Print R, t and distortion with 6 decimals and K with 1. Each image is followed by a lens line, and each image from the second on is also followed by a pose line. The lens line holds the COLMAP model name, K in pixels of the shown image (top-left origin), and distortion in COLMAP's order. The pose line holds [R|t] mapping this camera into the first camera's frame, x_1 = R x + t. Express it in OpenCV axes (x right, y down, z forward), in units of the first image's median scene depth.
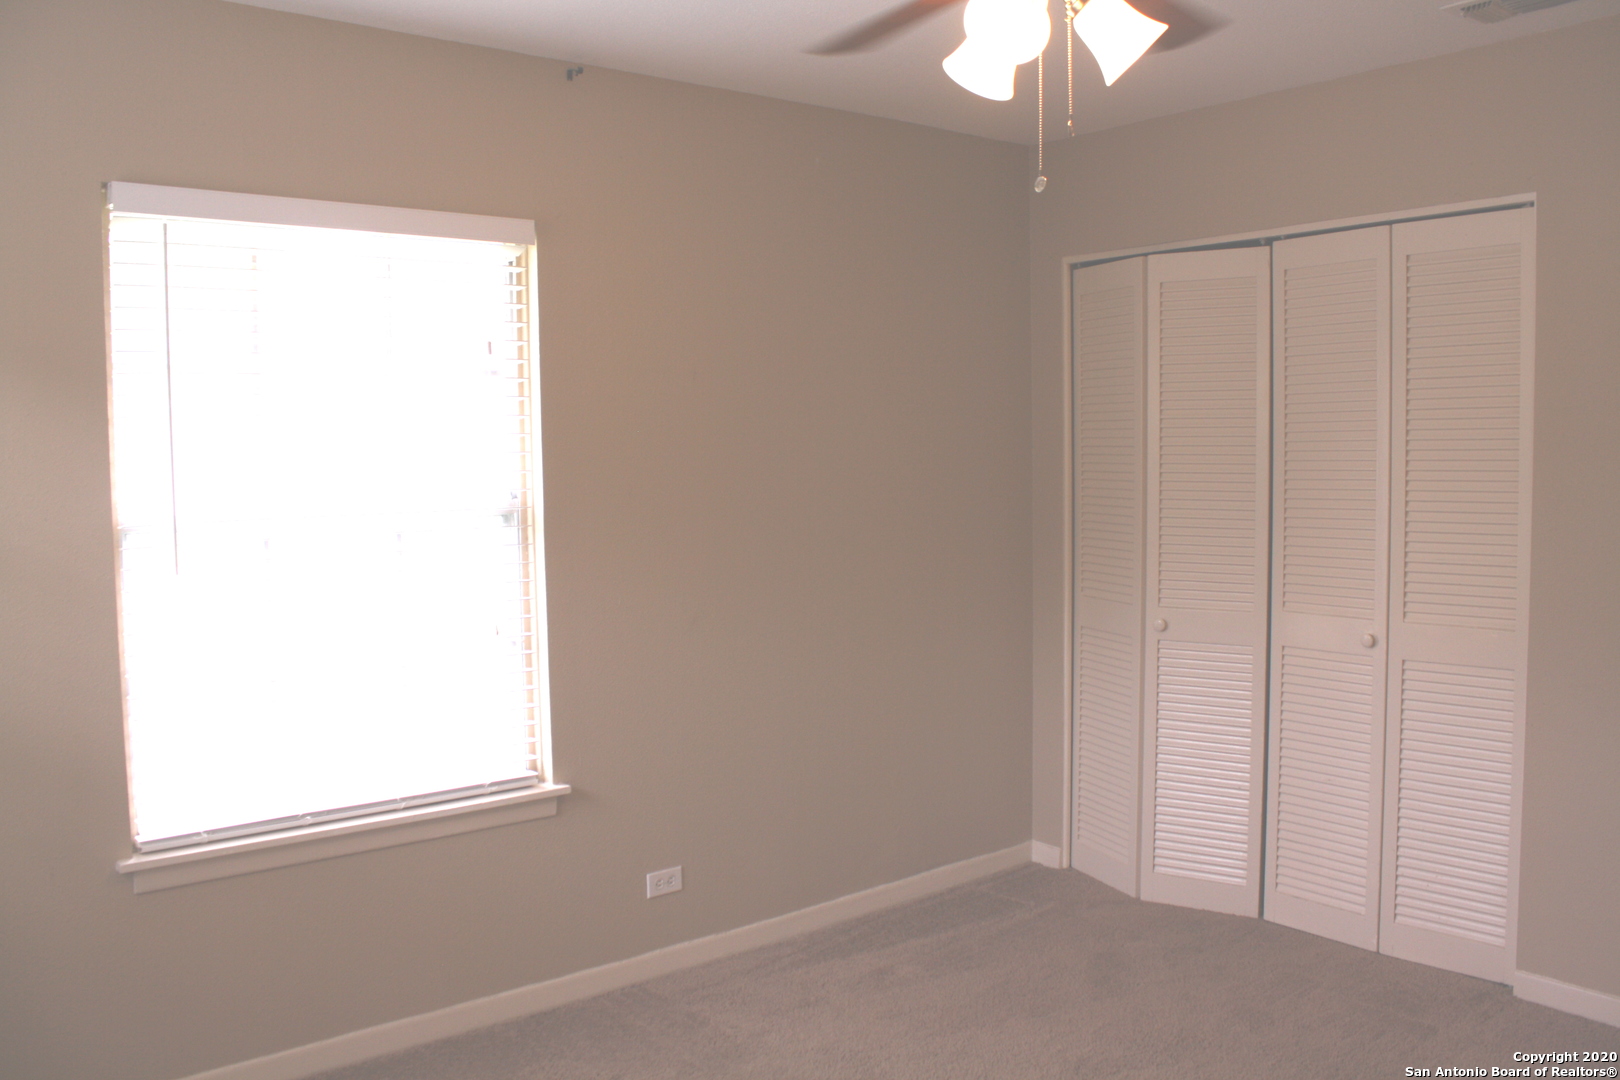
lens RADIAL K [[1334.6, 0, 819.3], [0, 1334.6, 537.0], [0, 0, 1]] dist [-0.150632, 0.135856]
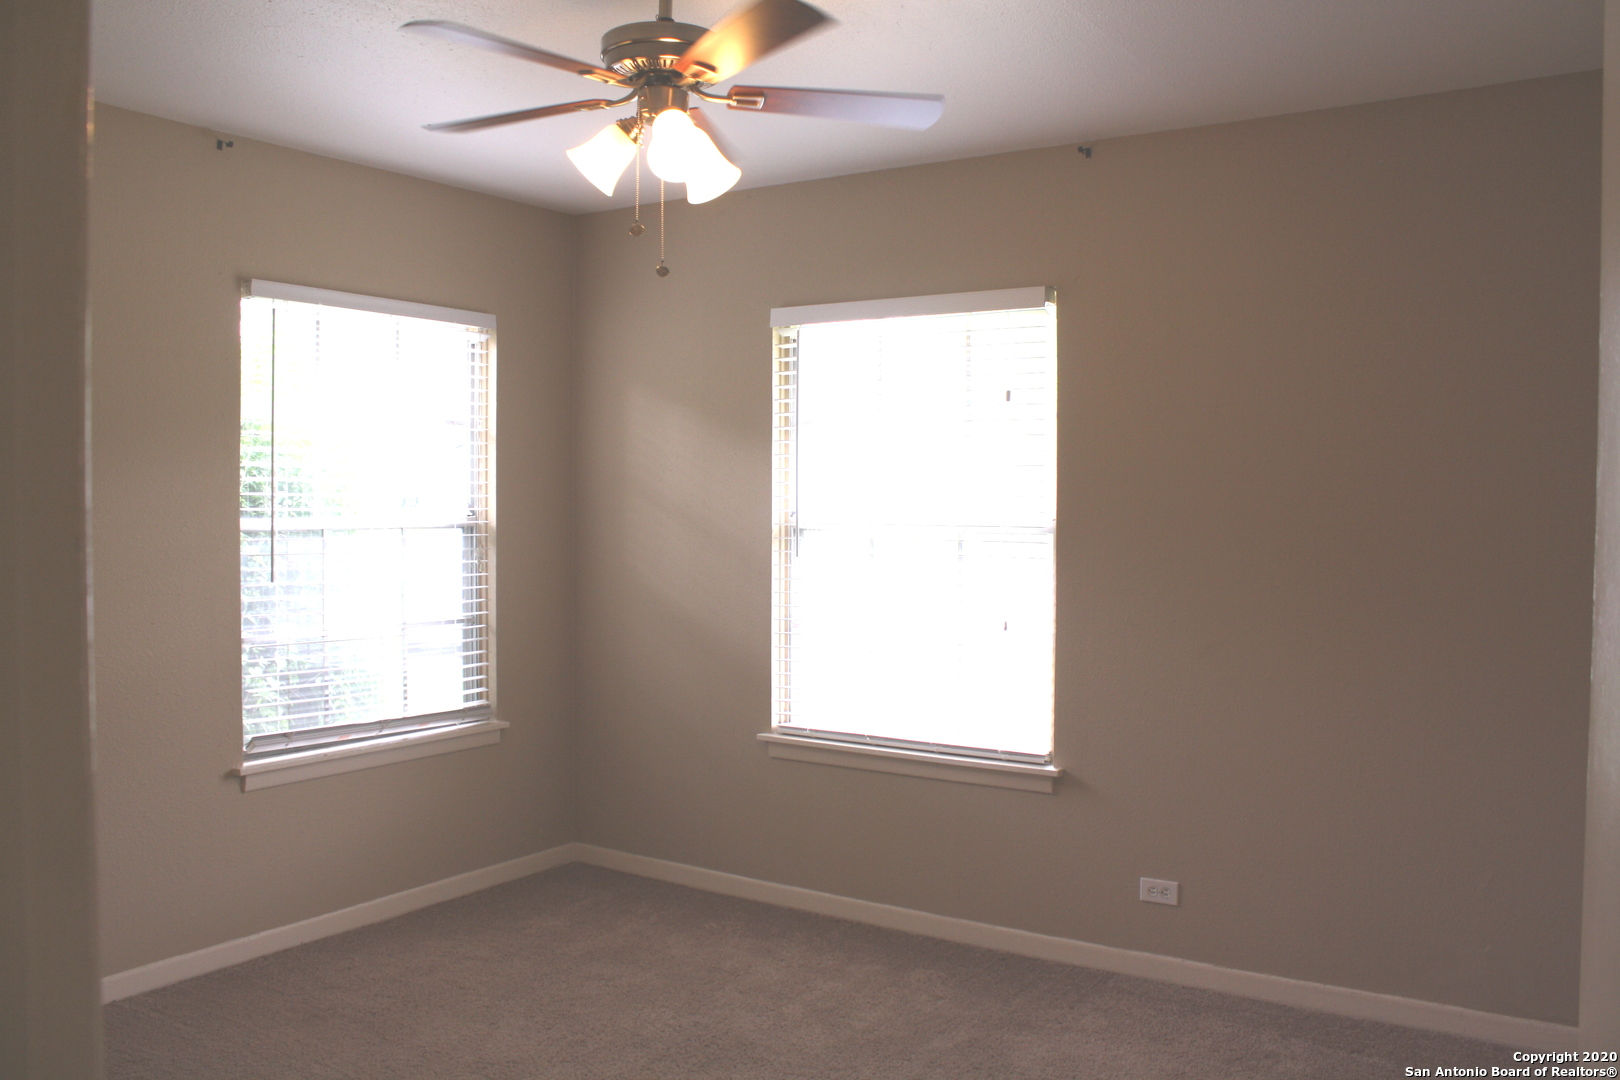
lens RADIAL K [[1334.6, 0, 819.3], [0, 1334.6, 537.0], [0, 0, 1]] dist [-0.150632, 0.135856]
pose [[0.306306, 0.042272, -0.950994, 0.832342], [-0.066857, 0.997502, 0.022805, -0.026583], [0.949582, 0.056595, 0.308367, 0.435918]]
